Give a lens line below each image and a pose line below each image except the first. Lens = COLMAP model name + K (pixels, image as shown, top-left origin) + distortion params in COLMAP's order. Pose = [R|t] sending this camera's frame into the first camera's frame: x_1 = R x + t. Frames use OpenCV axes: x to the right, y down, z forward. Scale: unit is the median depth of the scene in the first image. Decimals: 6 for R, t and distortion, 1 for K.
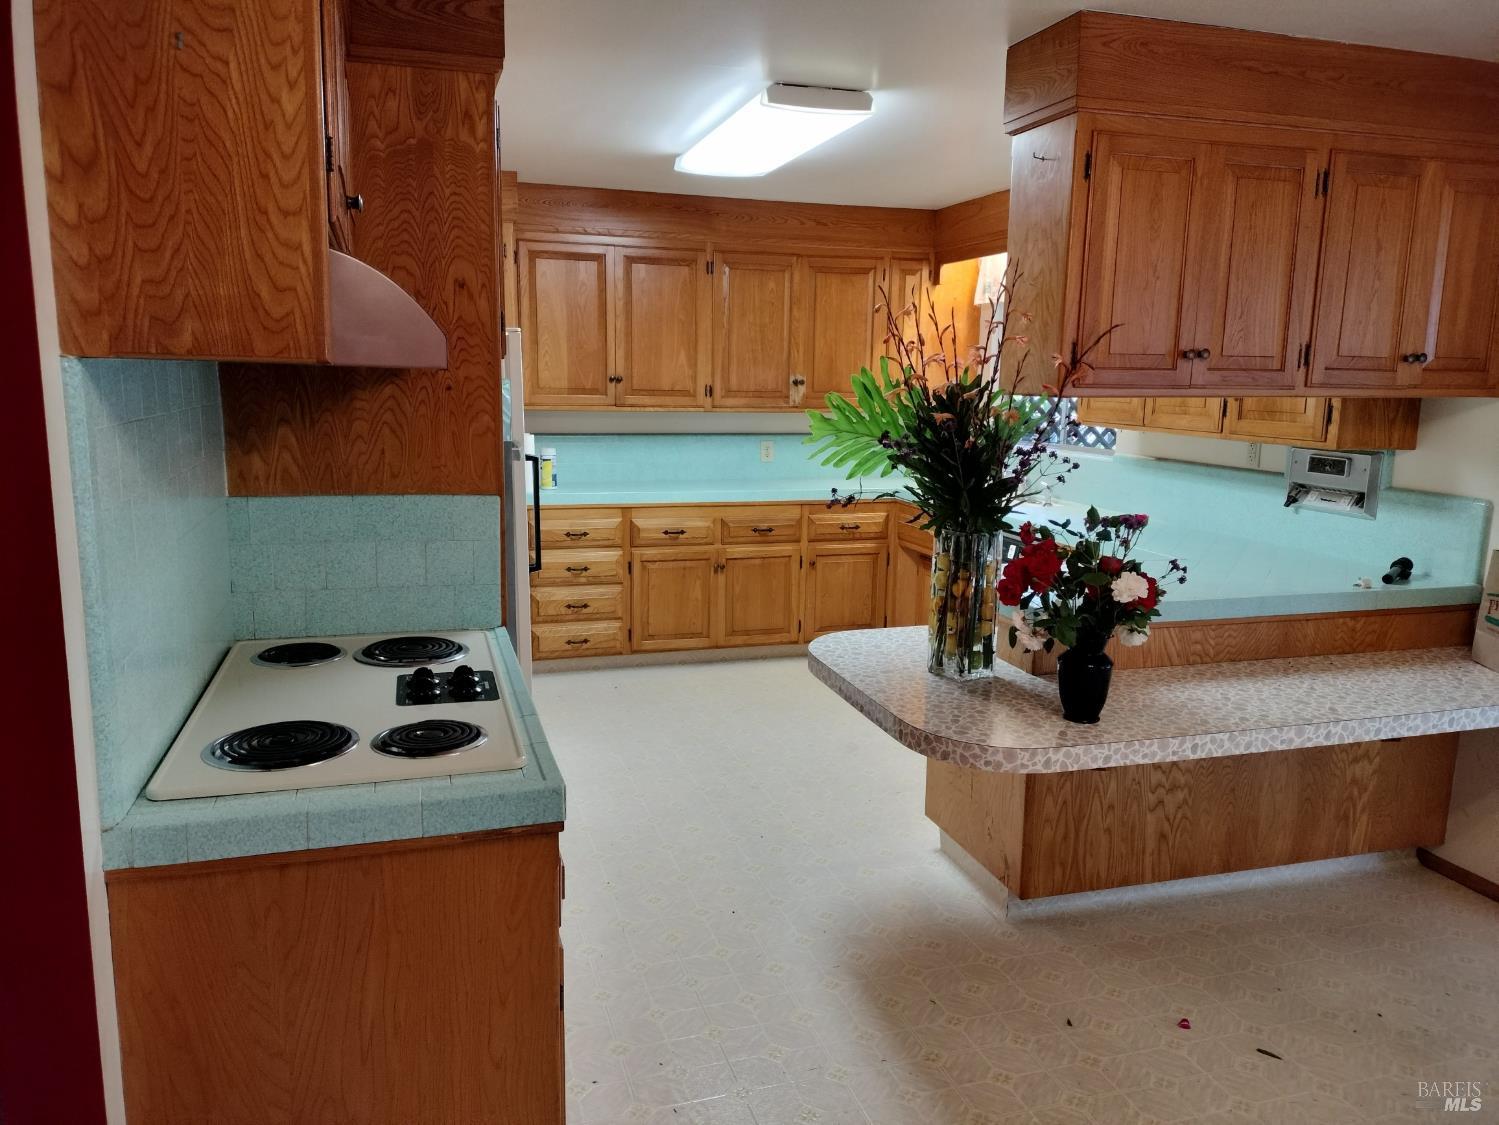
lens RADIAL K [[1094.2, 0, 757.8], [0, 1094.2, 558.8], [0, 0, 1]] dist [0.040882, -0.044930]
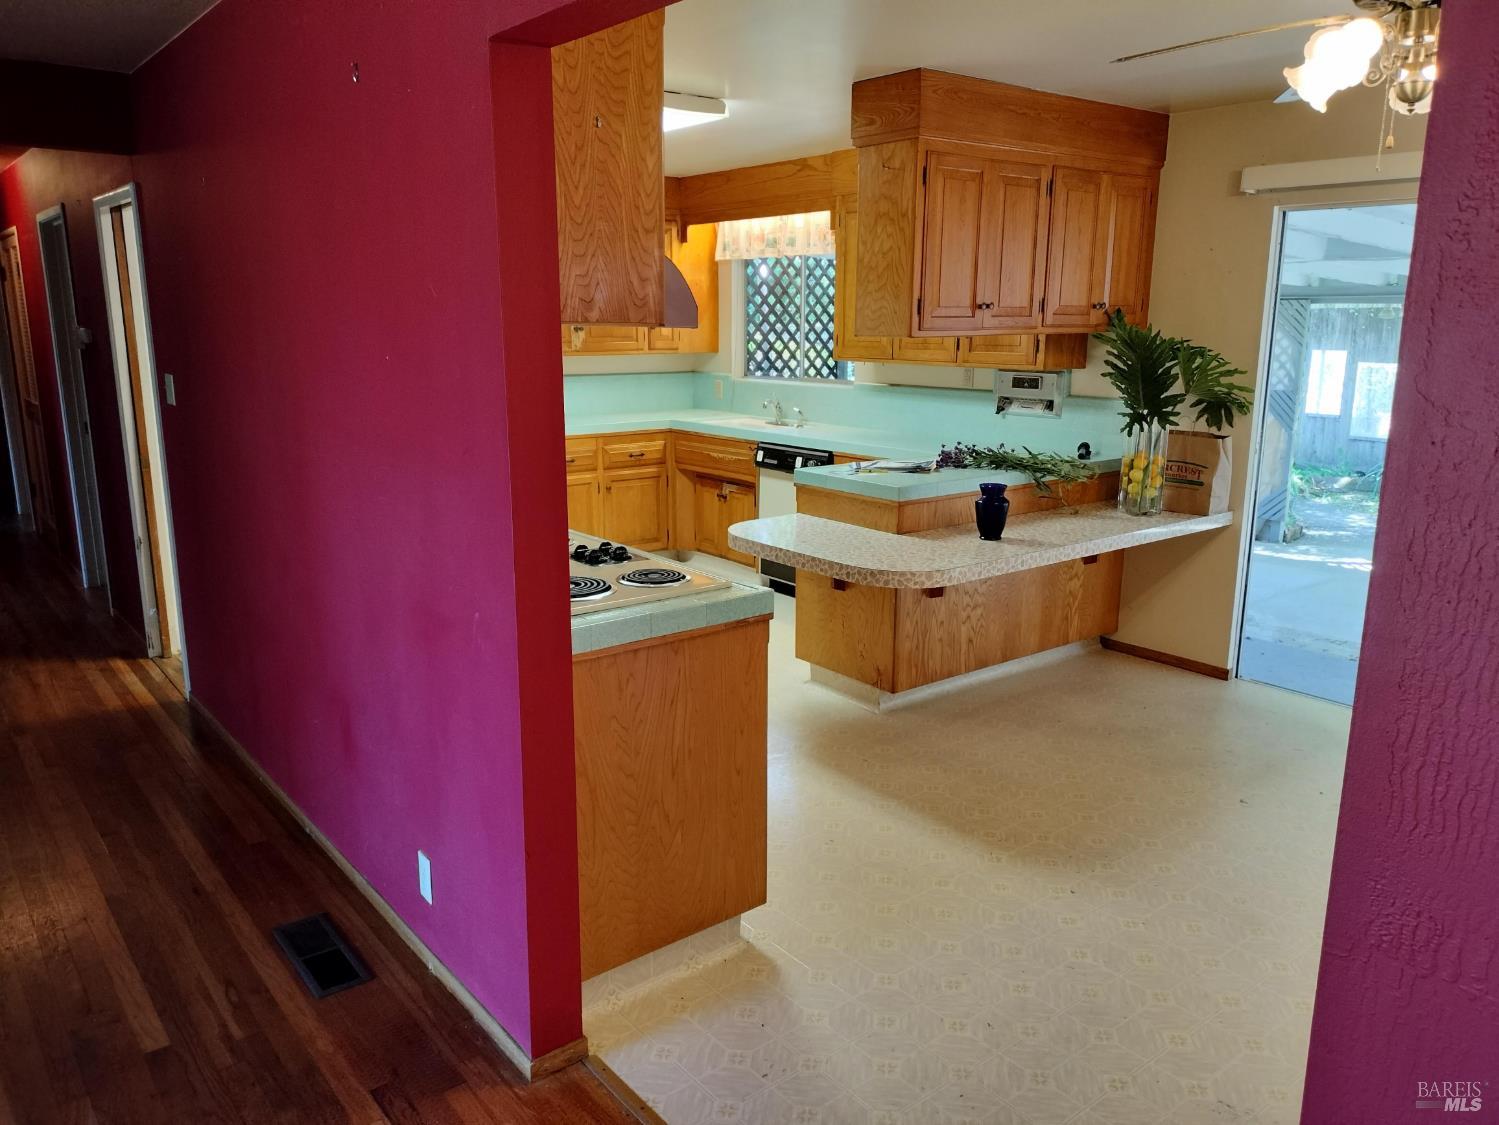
lens RADIAL K [[1094.2, 0, 749.6], [0, 1094.2, 569.7], [0, 0, 1]] dist [0.040882, -0.044930]
pose [[0.933313, -0.095693, 0.346078, -0.405988], [0.075110, 0.994541, 0.072439, 0.031902], [-0.351121, -0.041615, 0.935405, -0.255482]]
